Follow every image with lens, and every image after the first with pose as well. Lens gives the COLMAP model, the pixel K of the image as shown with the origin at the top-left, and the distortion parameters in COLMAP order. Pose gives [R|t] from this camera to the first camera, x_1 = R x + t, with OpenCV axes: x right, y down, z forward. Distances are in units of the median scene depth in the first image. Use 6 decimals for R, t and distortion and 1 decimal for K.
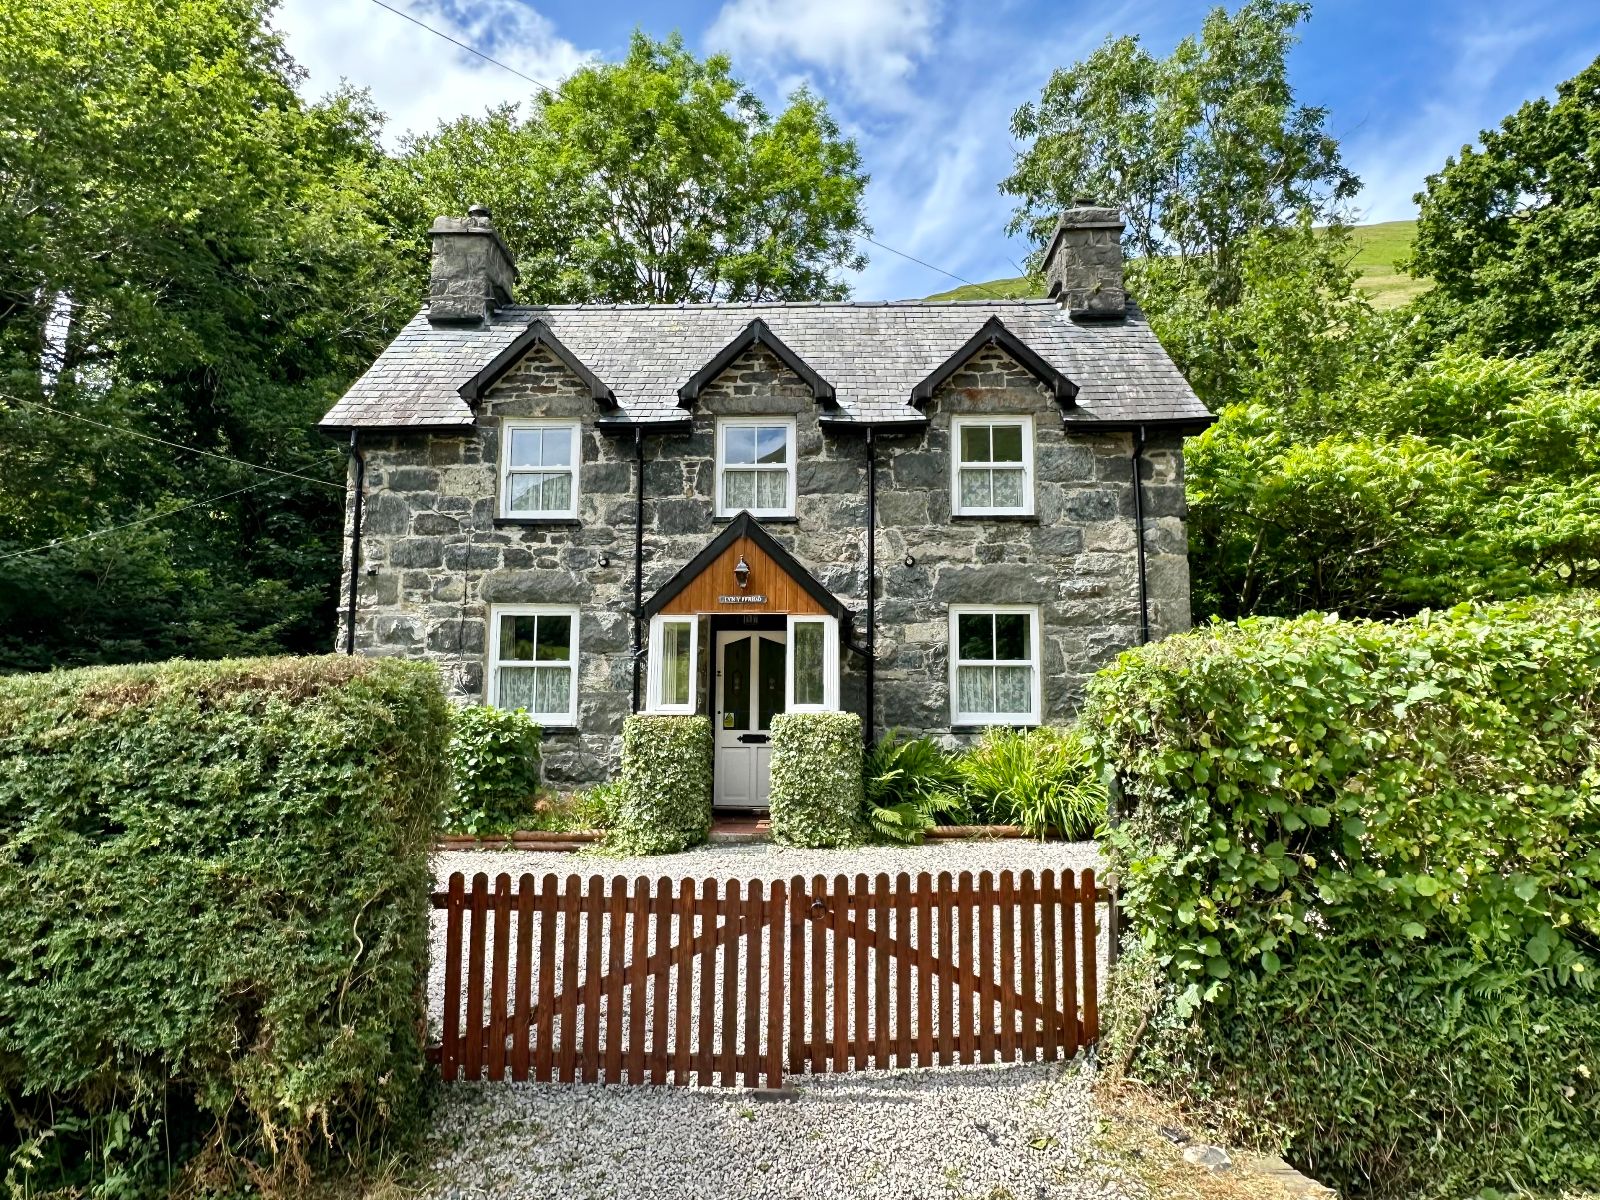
lens RADIAL K [[1104.3, 0, 802.4], [0, 1104.3, 634.8], [0, 0, 1]] dist [-0.006055, -0.000100]
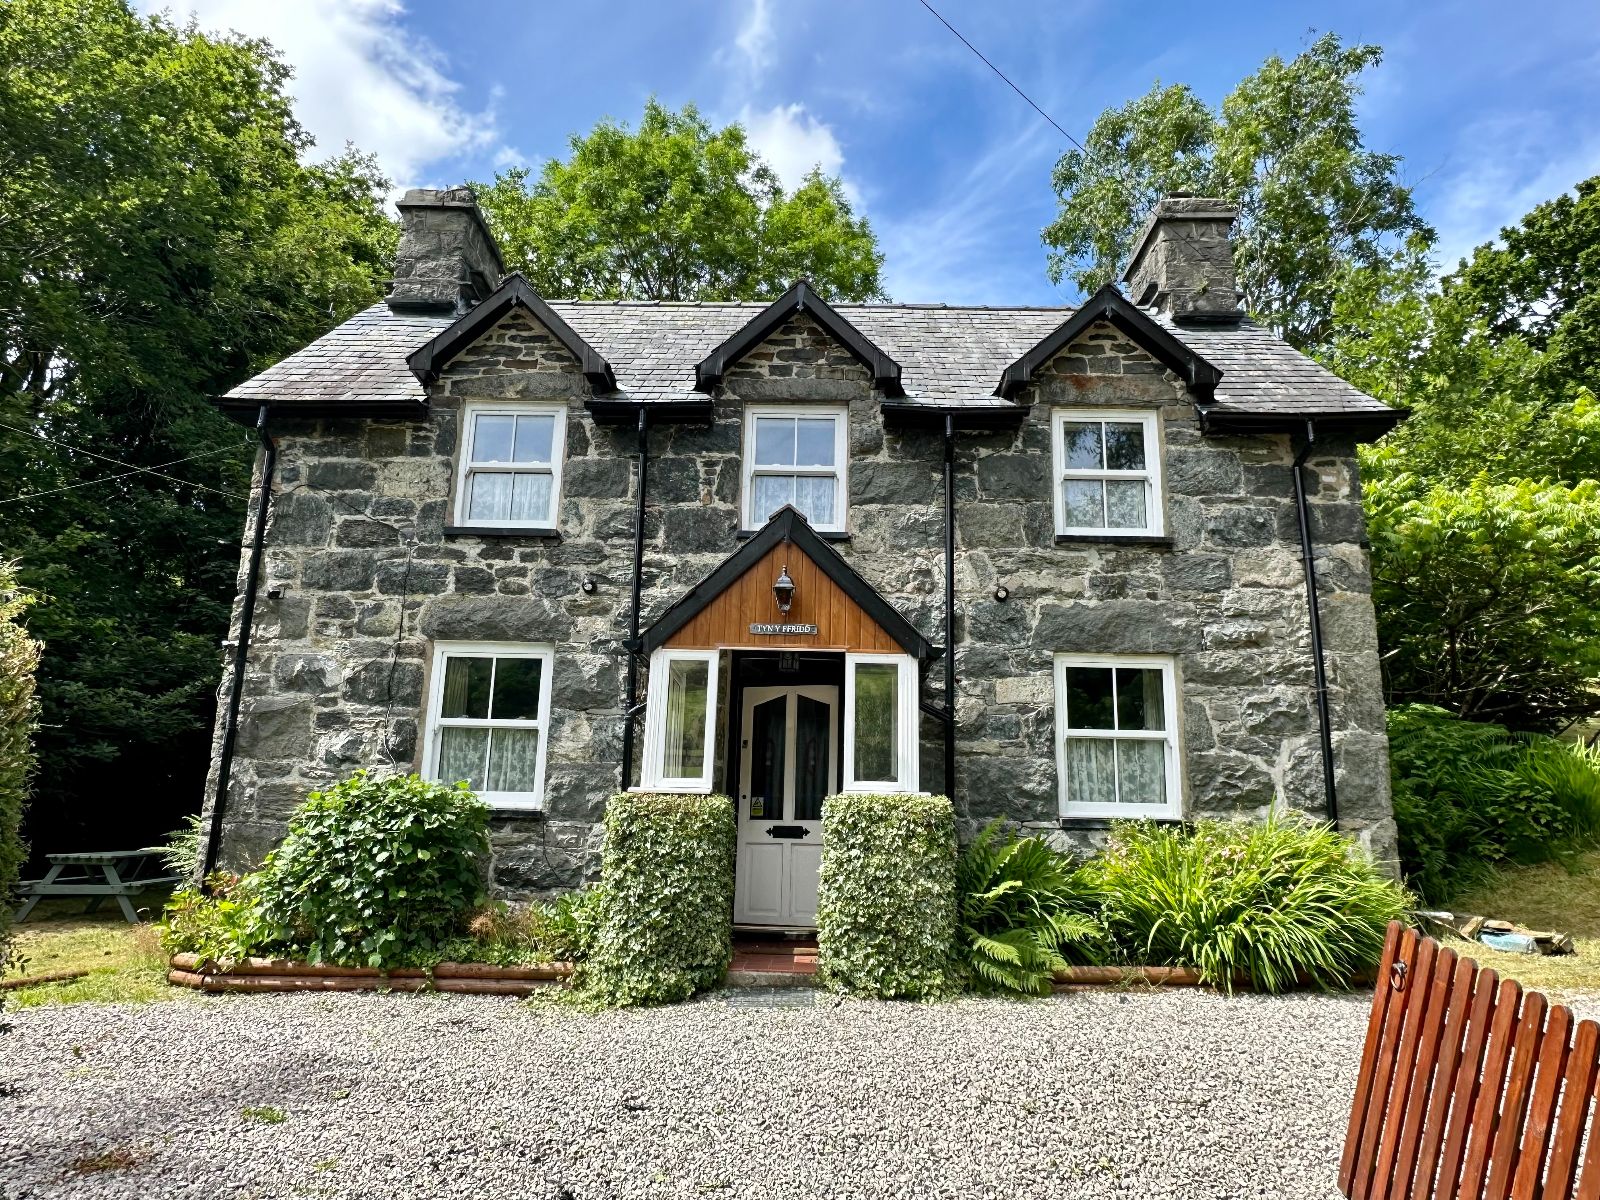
lens RADIAL K [[1091.4, 0, 804.0], [0, 1091.4, 617.9], [0, 0, 1]] dist [-0.003786, -0.002280]
pose [[0.999764, 0.020202, 0.007993, -0.041072], [-0.019212, 0.993865, -0.108918, 0.031811], [-0.010145, 0.108739, 0.994019, 0.270960]]
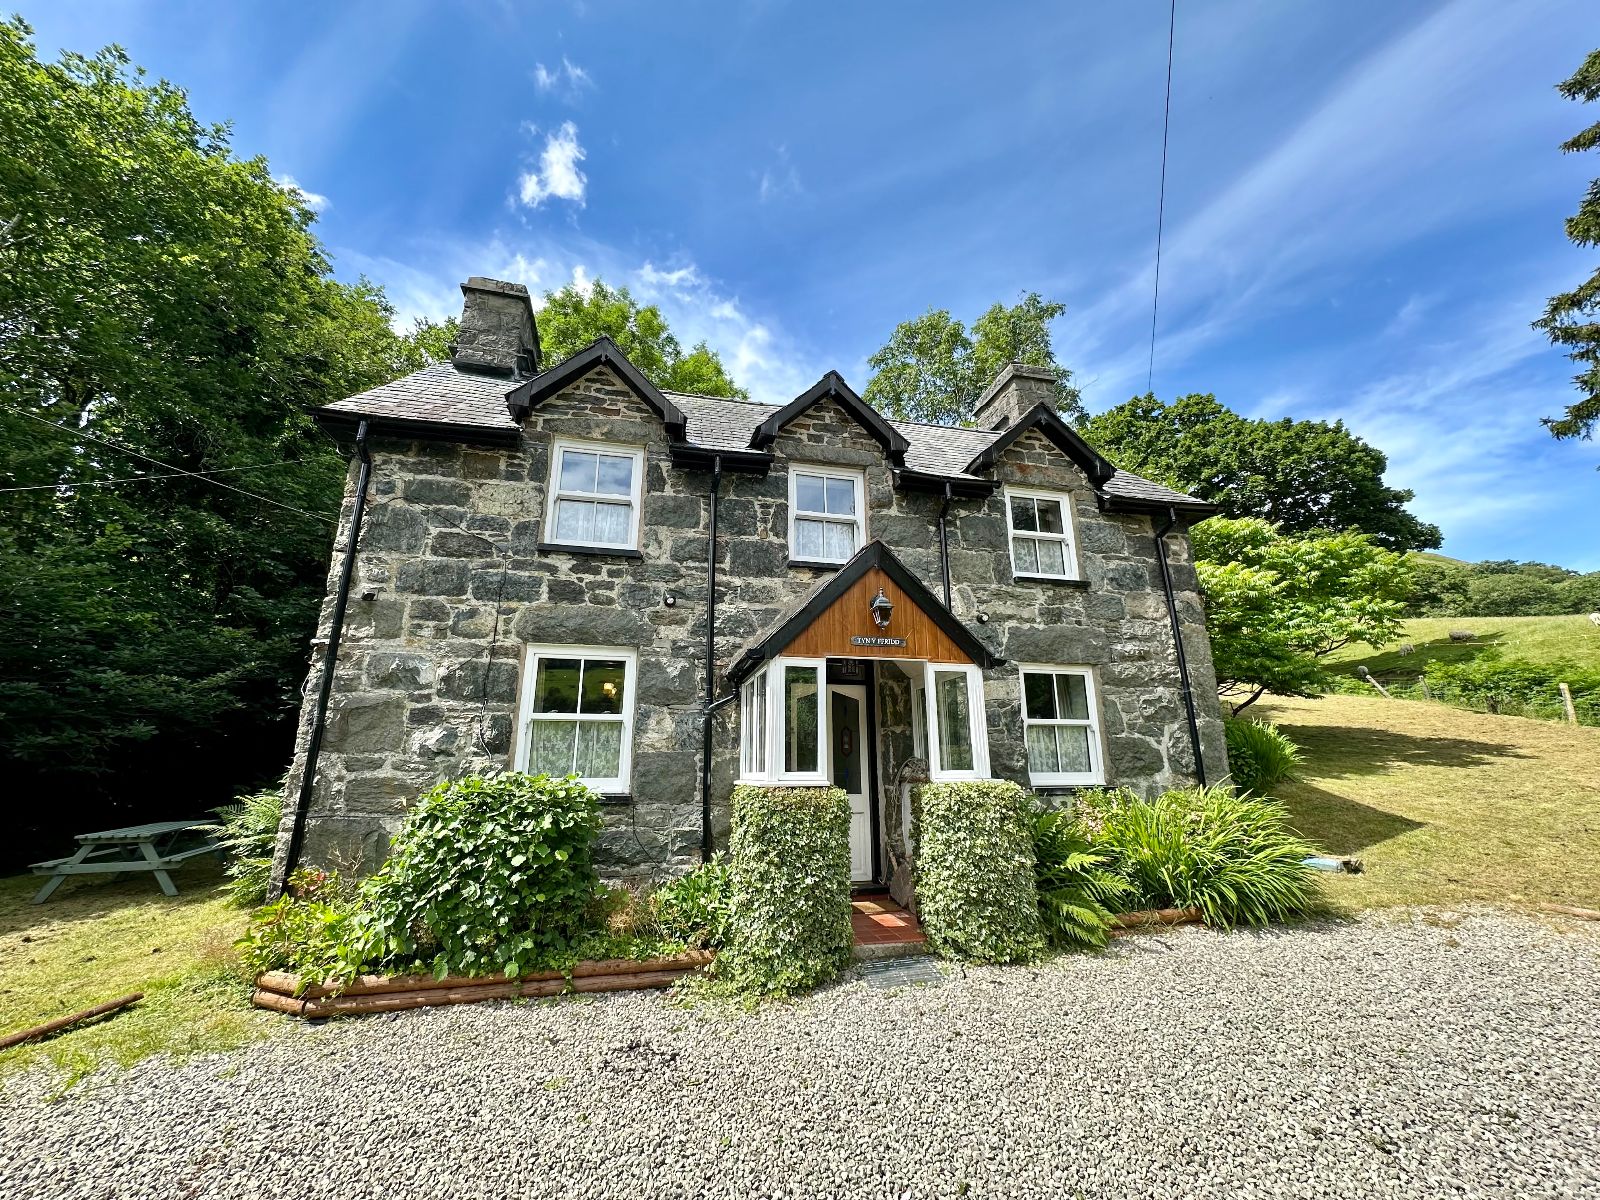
lens RADIAL K [[648.4, 0, 807.9], [0, 648.4, 613.8], [0, 0, 1]] dist [-0.003831, -0.000588]
pose [[0.965076, 0.053853, 0.256375, -0.205332], [-0.017829, 0.989875, -0.140815, 0.015006], [-0.261363, 0.131326, 0.956265, 0.477750]]
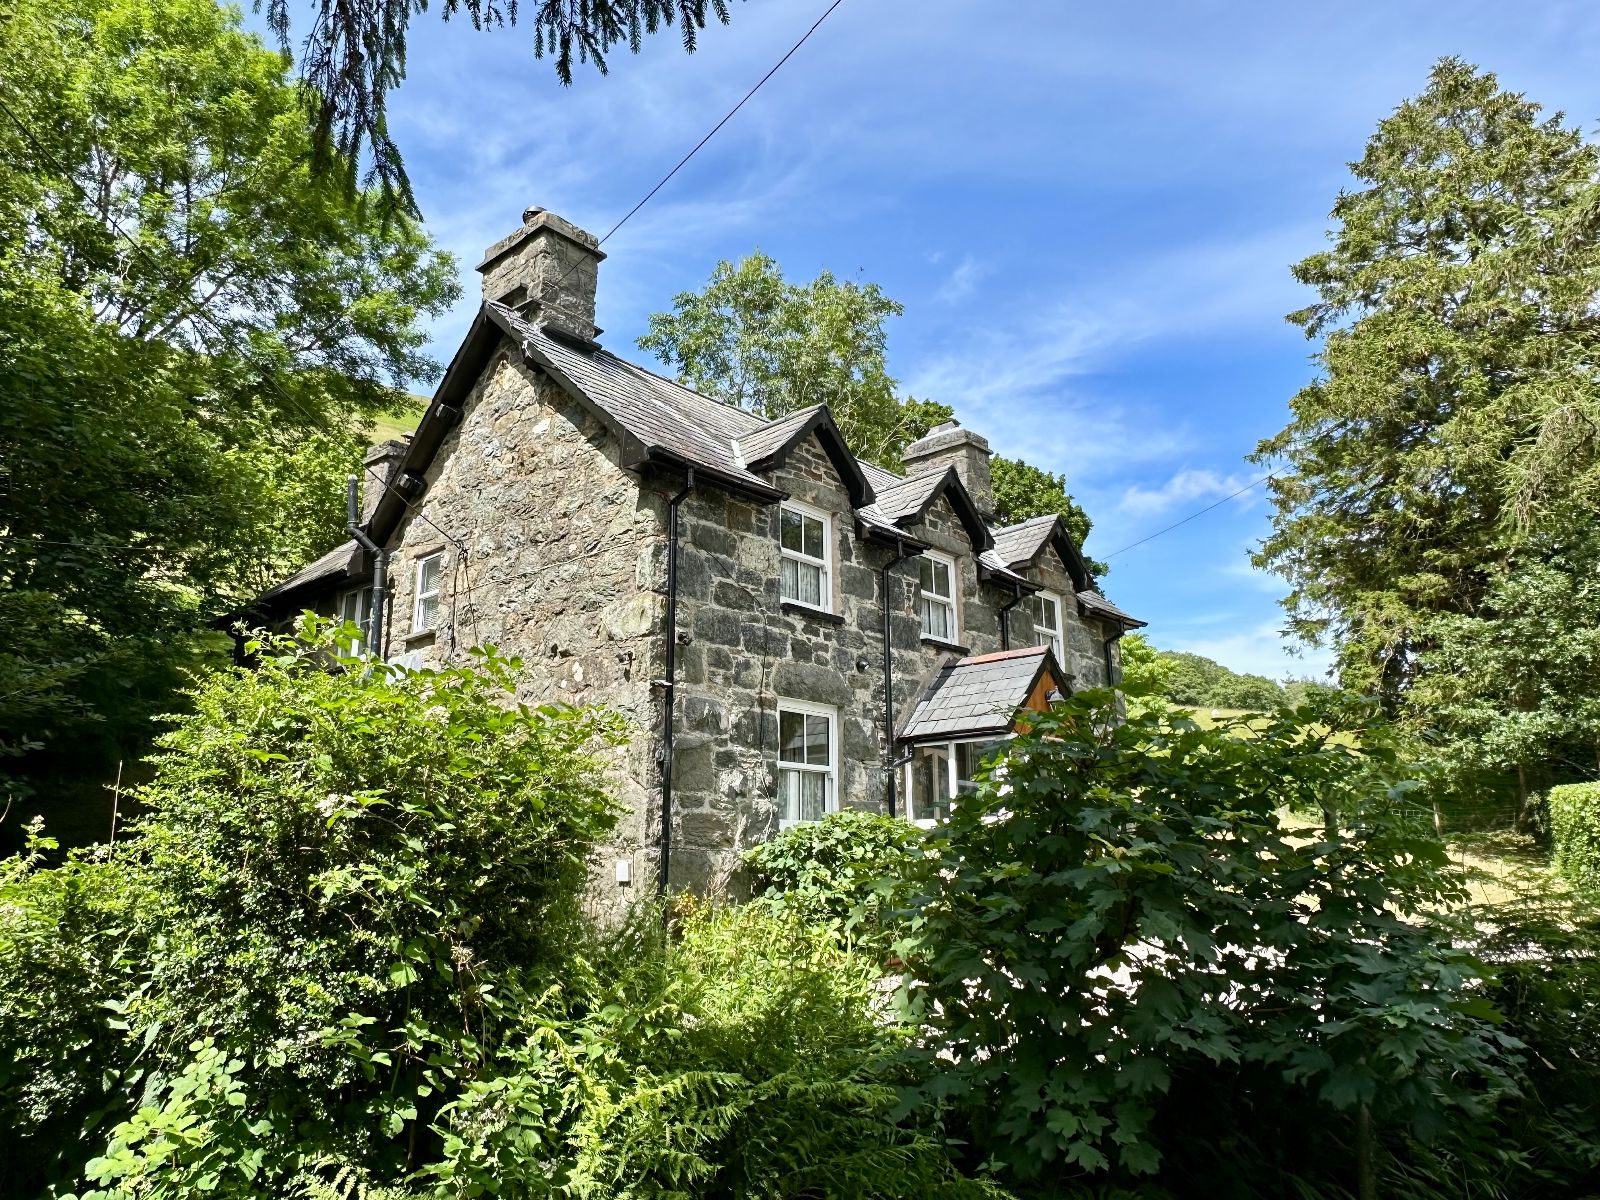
lens RADIAL K [[1104.3, 0, 802.4], [0, 1104.3, 634.8], [0, 0, 1]] dist [-0.006055, -0.000100]
pose [[0.649964, 0.153988, 0.744201, -0.942842], [-0.078563, 0.987624, -0.135742, 0.042599], [-0.755894, 0.029760, 0.654018, 0.401027]]
